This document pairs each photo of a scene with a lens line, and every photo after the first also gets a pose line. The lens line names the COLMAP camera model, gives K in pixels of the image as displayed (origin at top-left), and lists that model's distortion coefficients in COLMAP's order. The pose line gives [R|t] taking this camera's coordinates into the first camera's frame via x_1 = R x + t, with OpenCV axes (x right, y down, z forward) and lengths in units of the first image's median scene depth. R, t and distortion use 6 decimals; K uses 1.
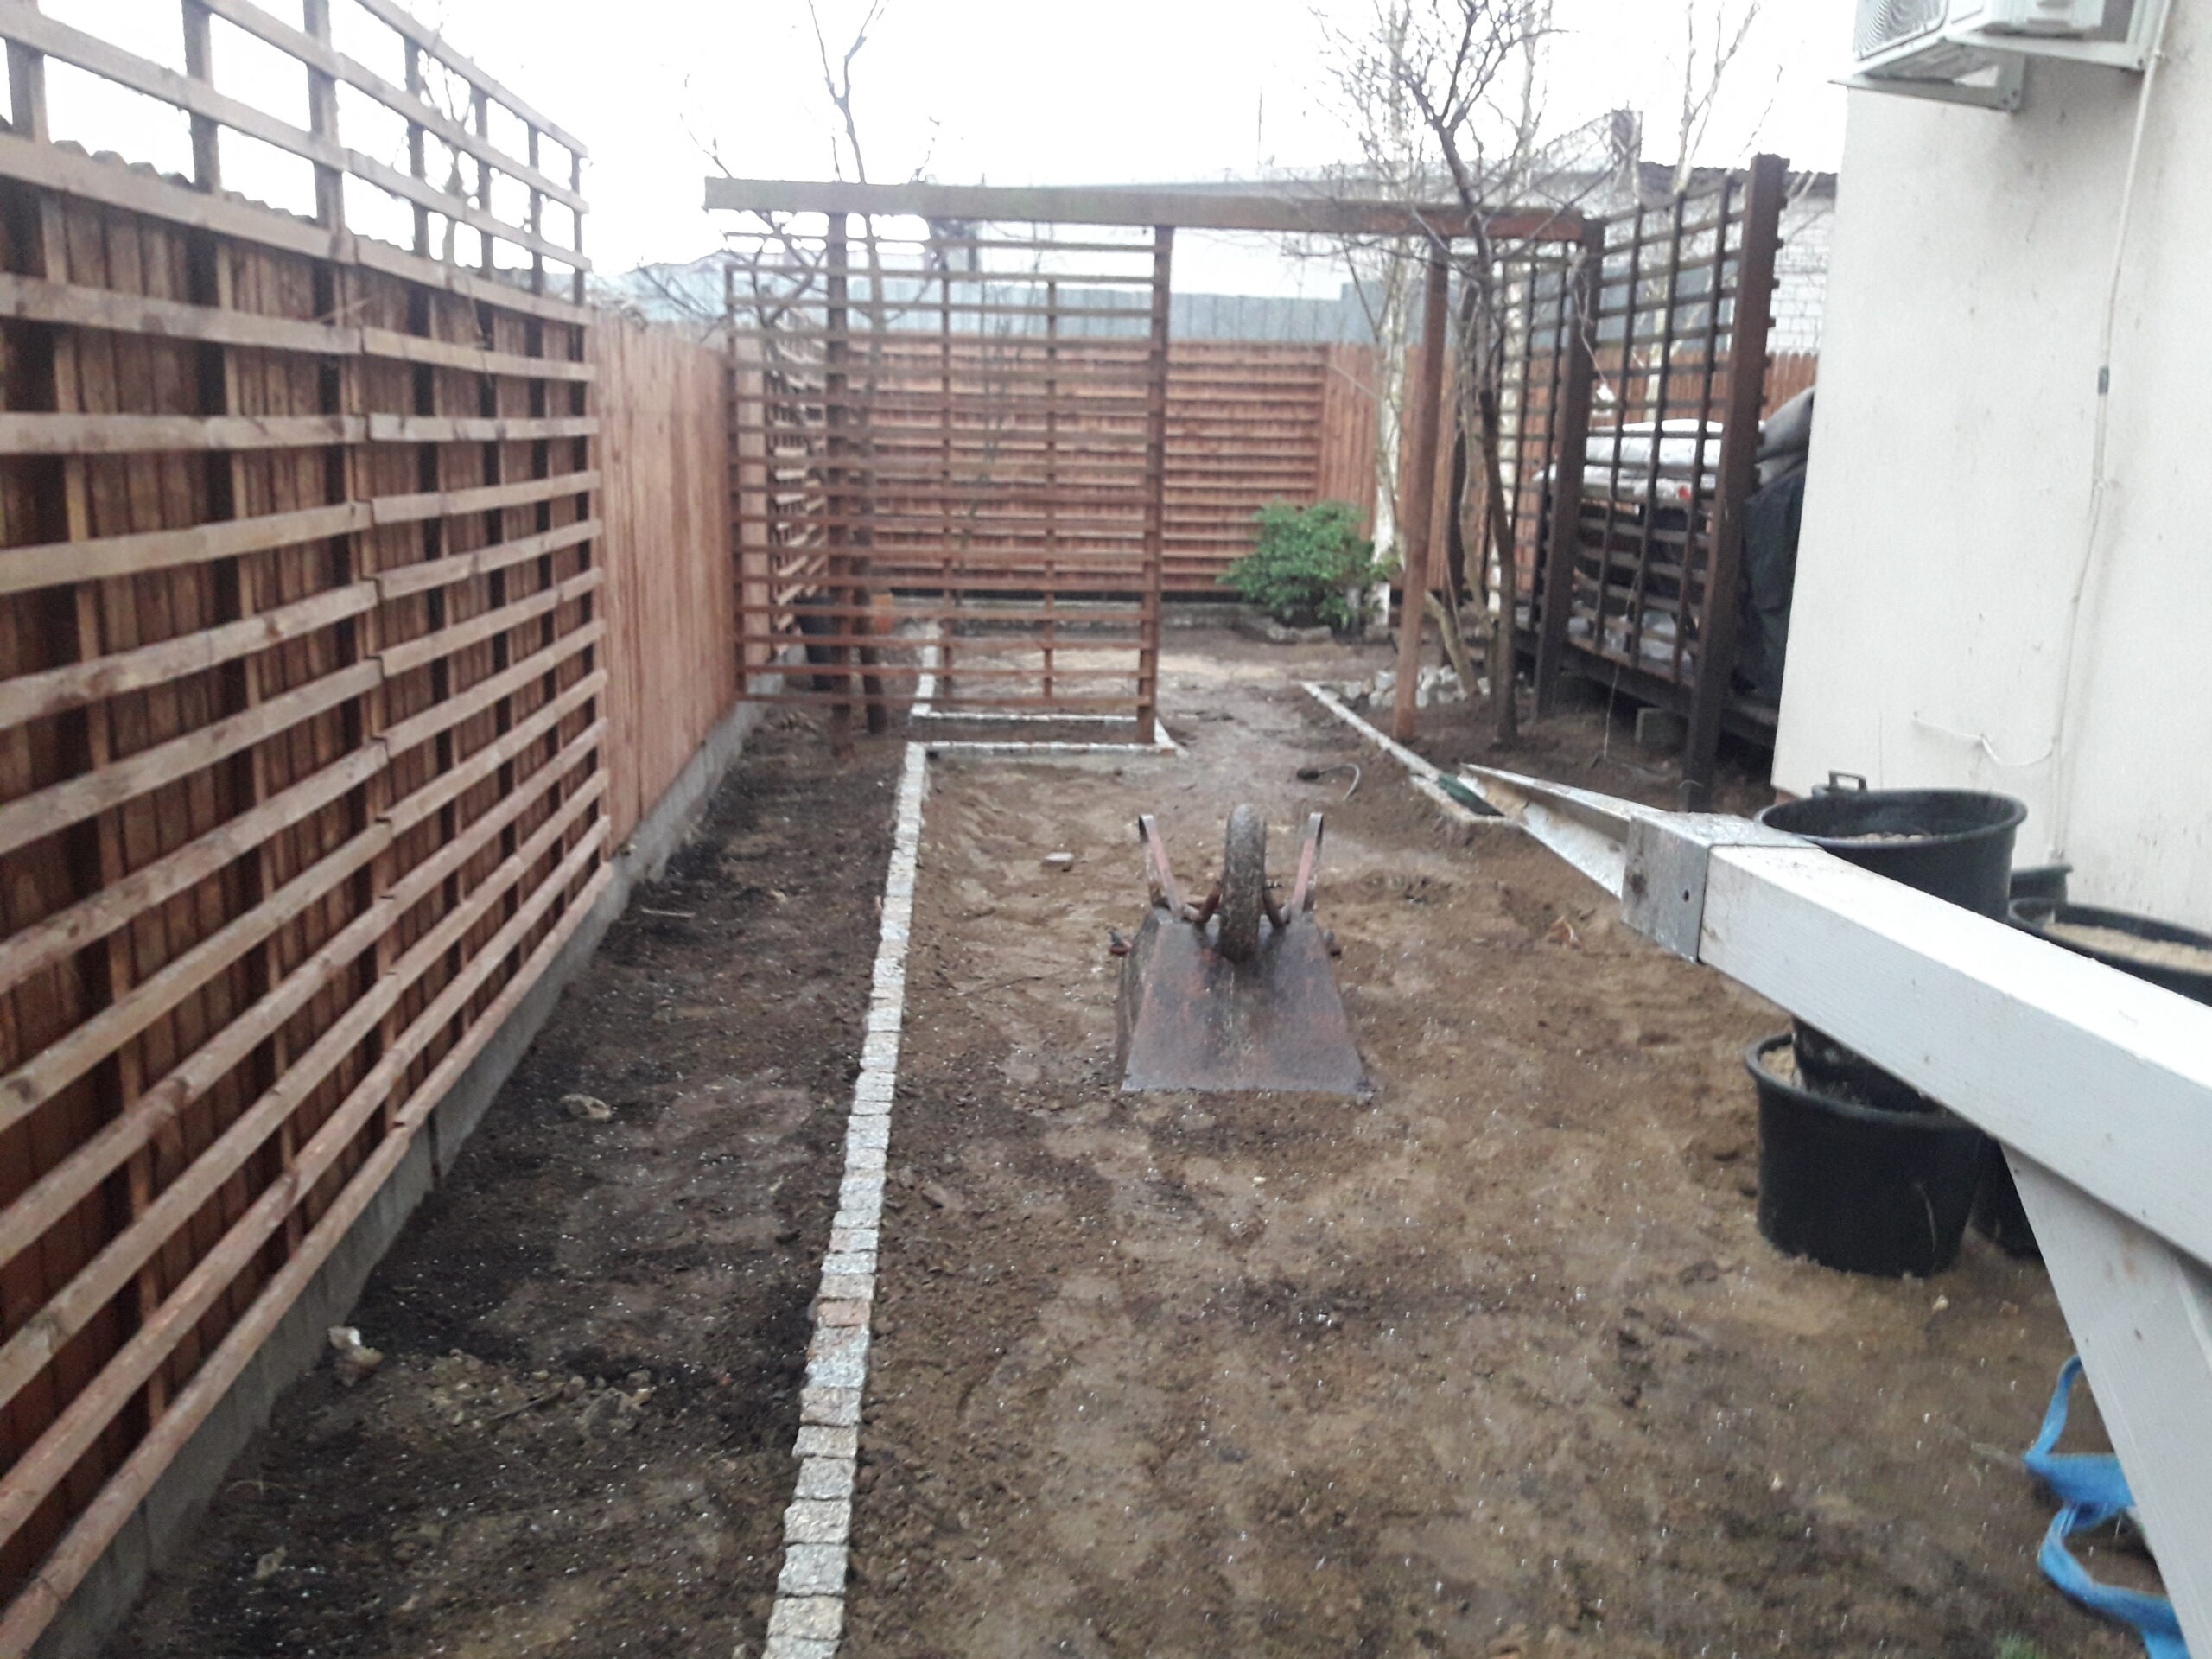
lens RADIAL K [[1778.8, 0, 1106.0], [0, 1778.8, 829.5], [0, 0, 1]] dist [0.027049, -0.038399]
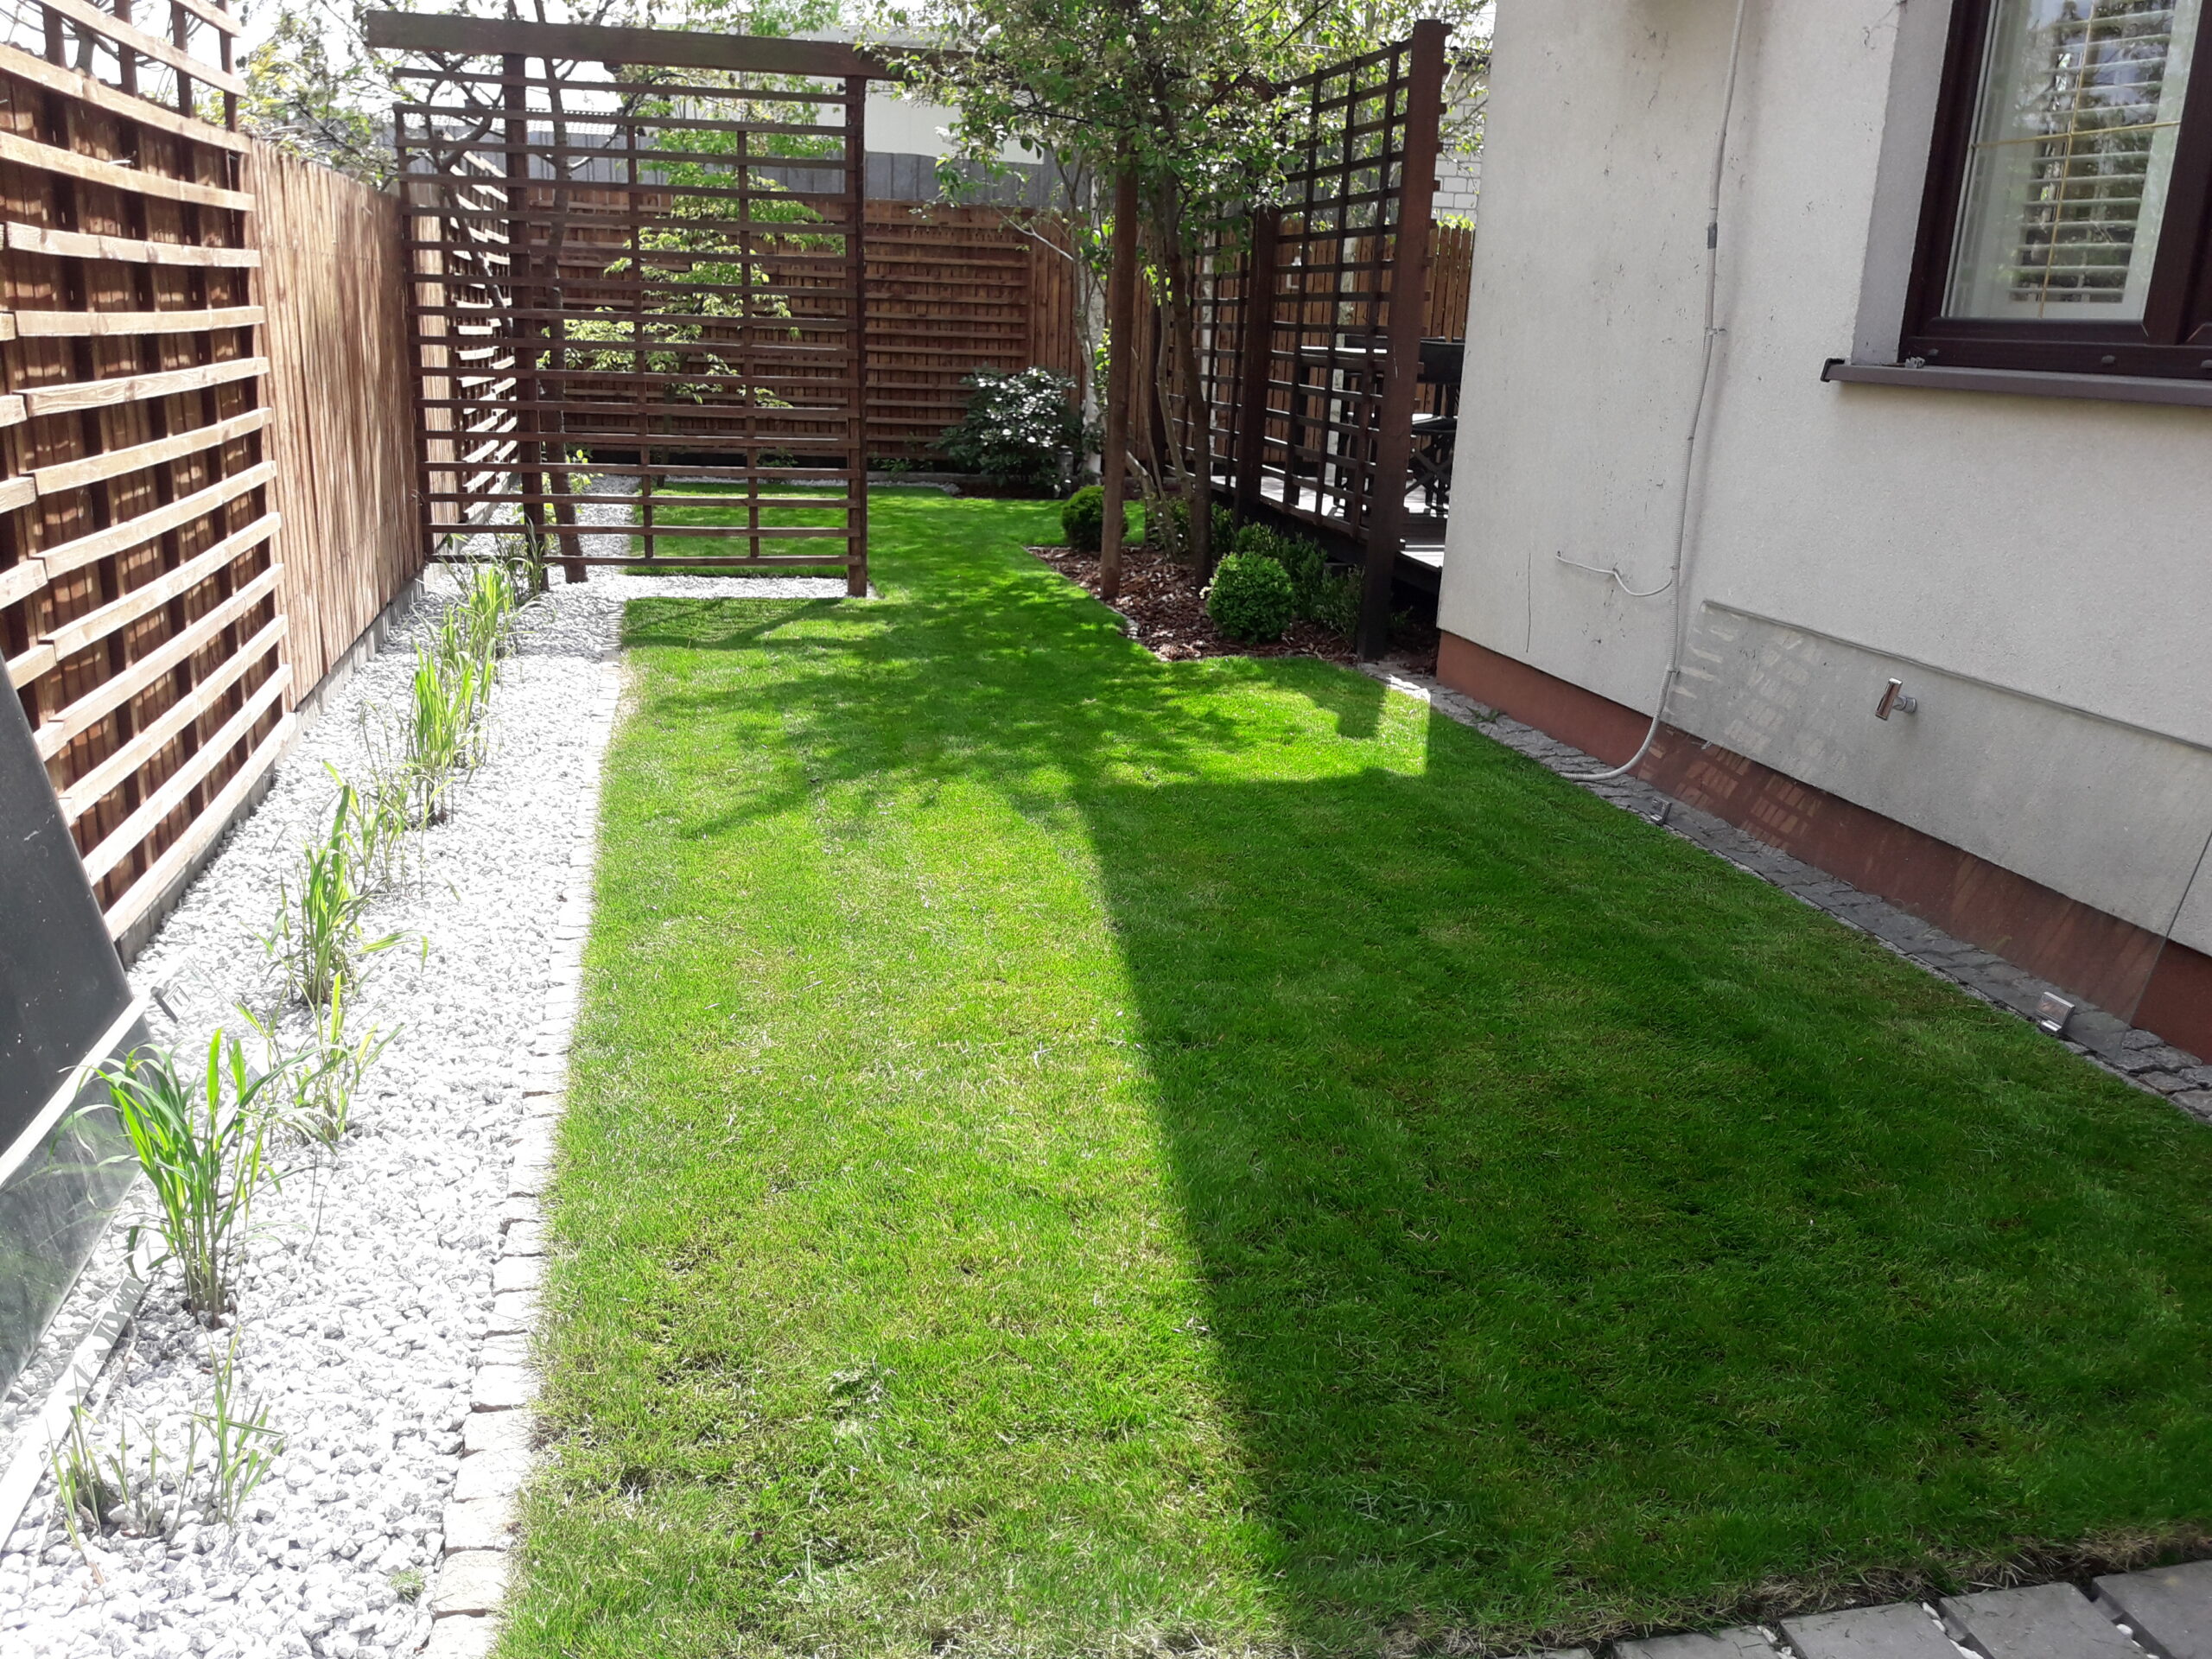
lens RADIAL K [[1795.9, 0, 1106.0], [0, 1795.9, 829.5], [0, 0, 1]] dist [-0.005022, -0.006100]
pose [[0.988529, -0.031797, 0.147644, 0.016151], [0.022474, 0.997672, 0.064389, 0.029901], [-0.149348, -0.060332, 0.986942, -0.046037]]
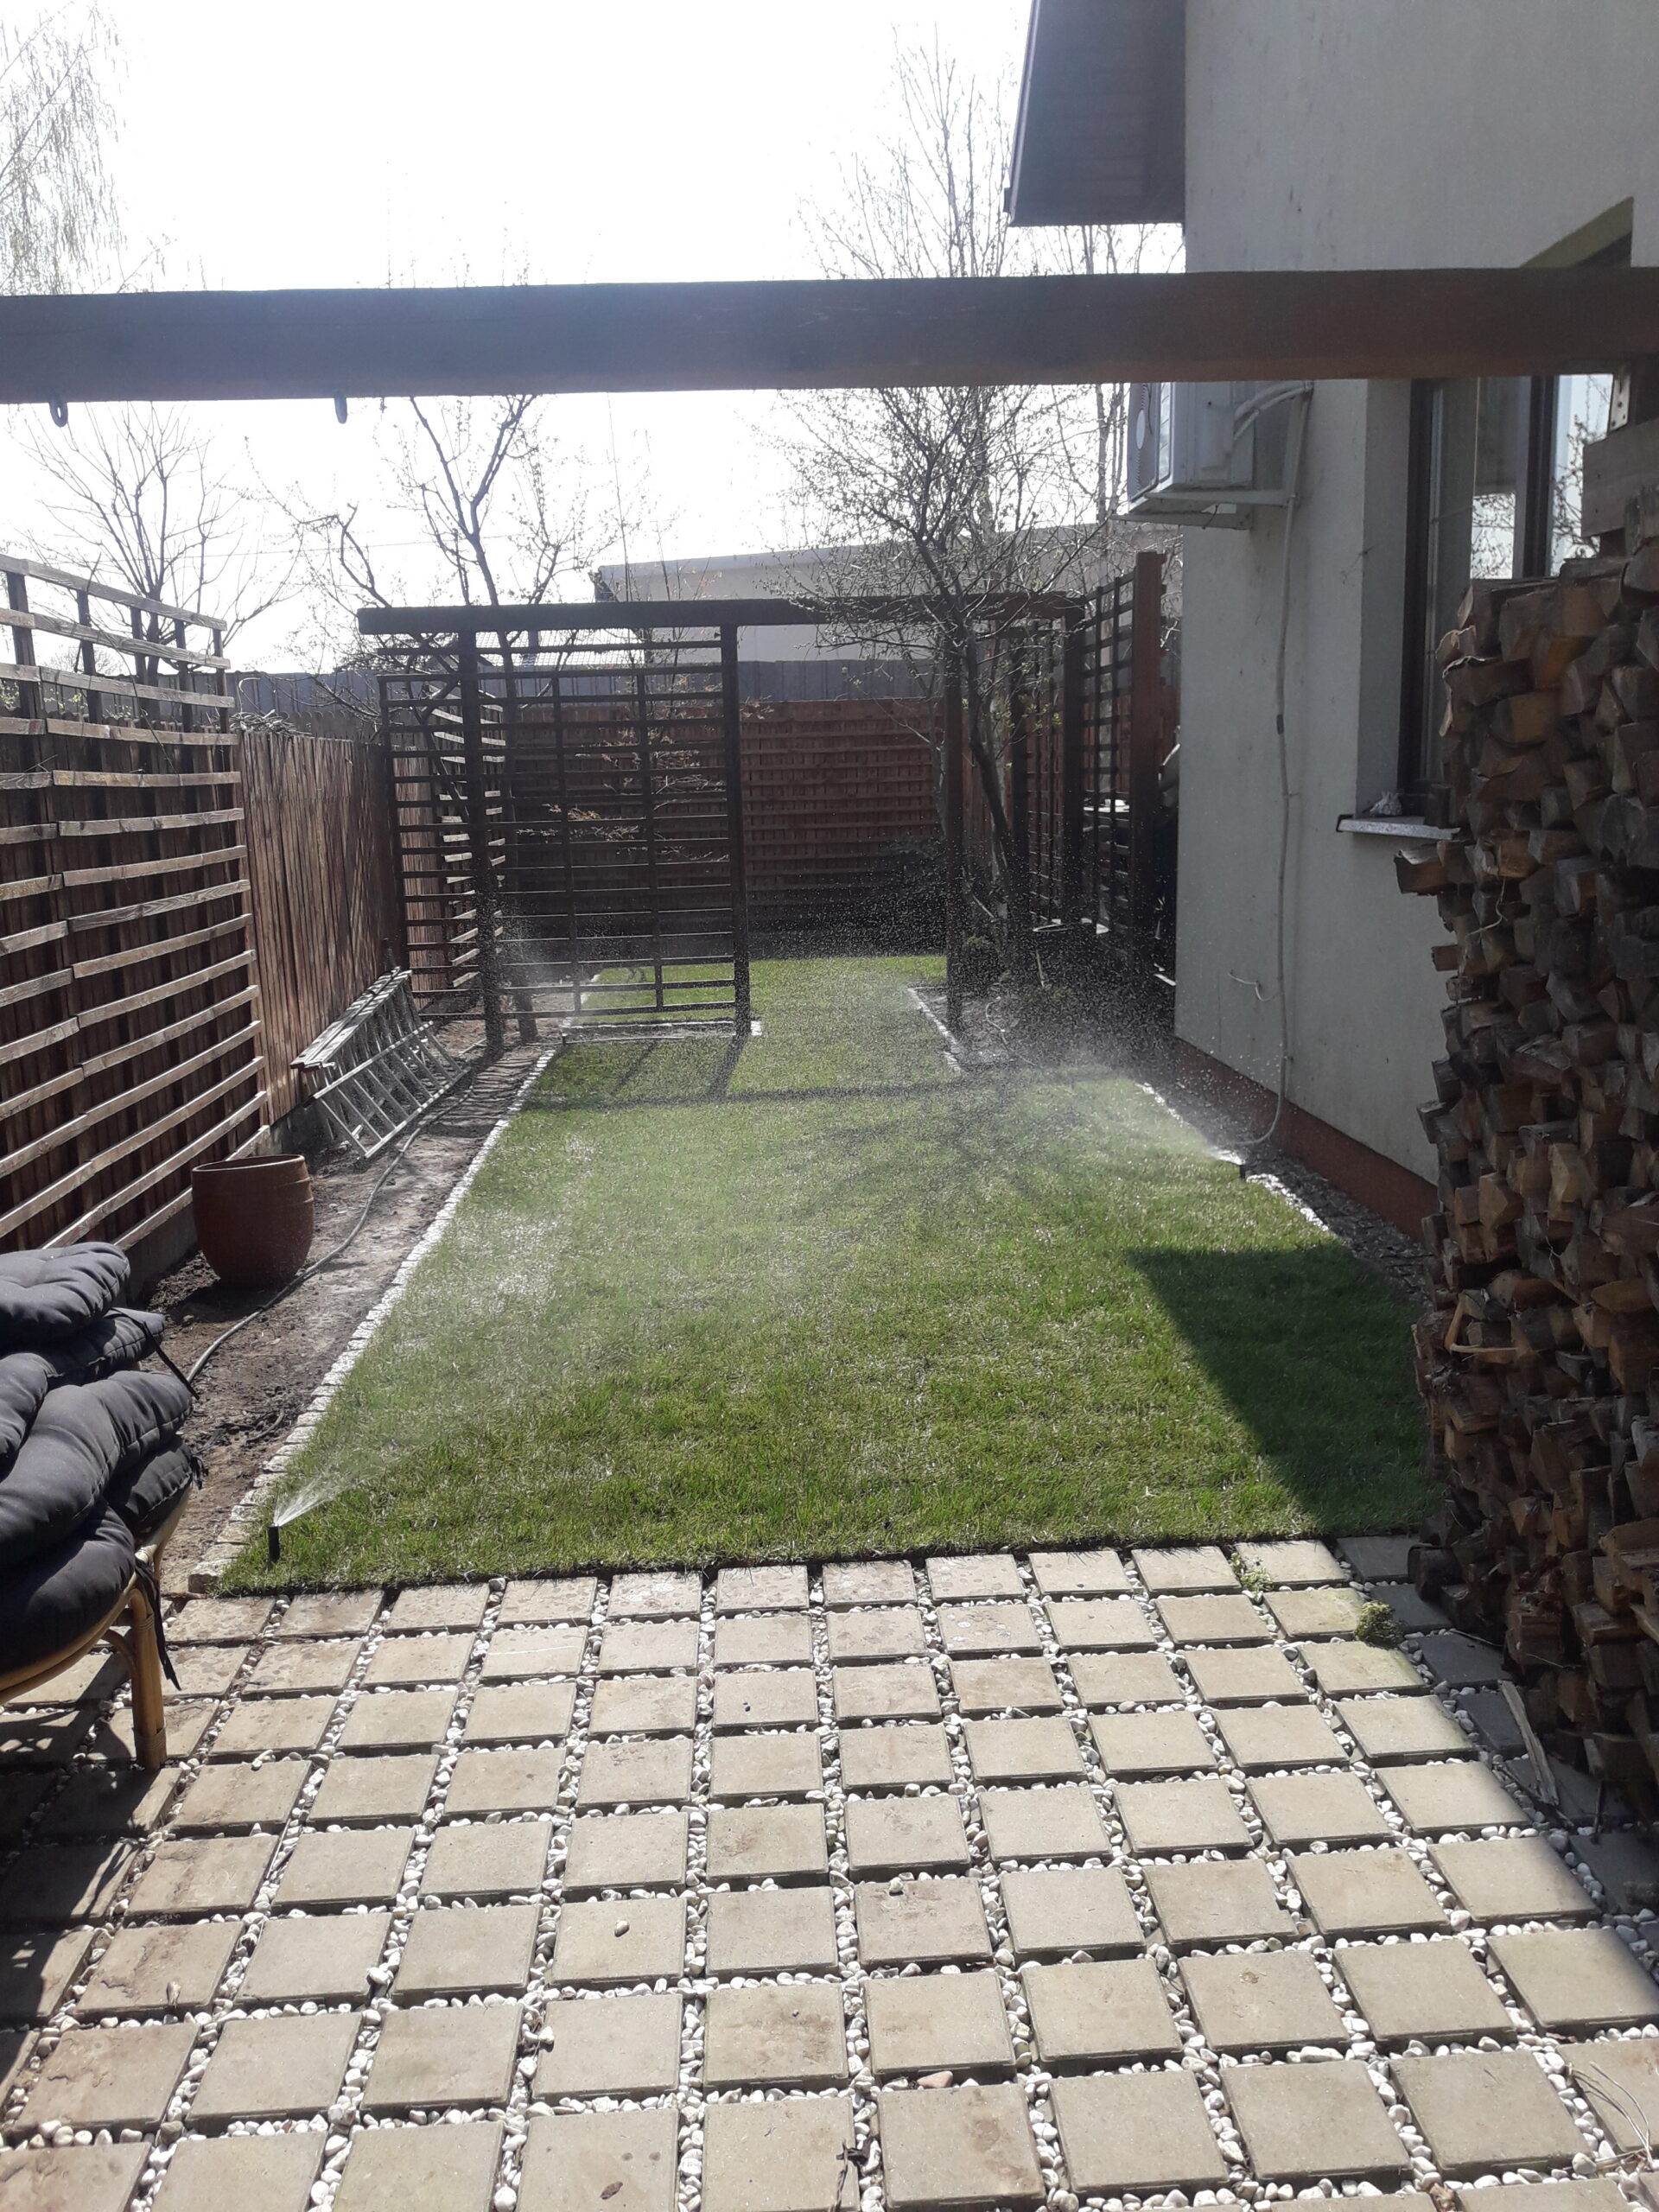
lens RADIAL K [[1778.8, 0, 829.5], [0, 1778.8, 1106.0], [0, 0, 1]] dist [0.027049, -0.038399]
pose [[0.998157, -0.052269, -0.030830, 0.209953], [0.051114, 0.998003, -0.037116, 0.080770], [0.032708, 0.035472, 0.998835, -0.389017]]
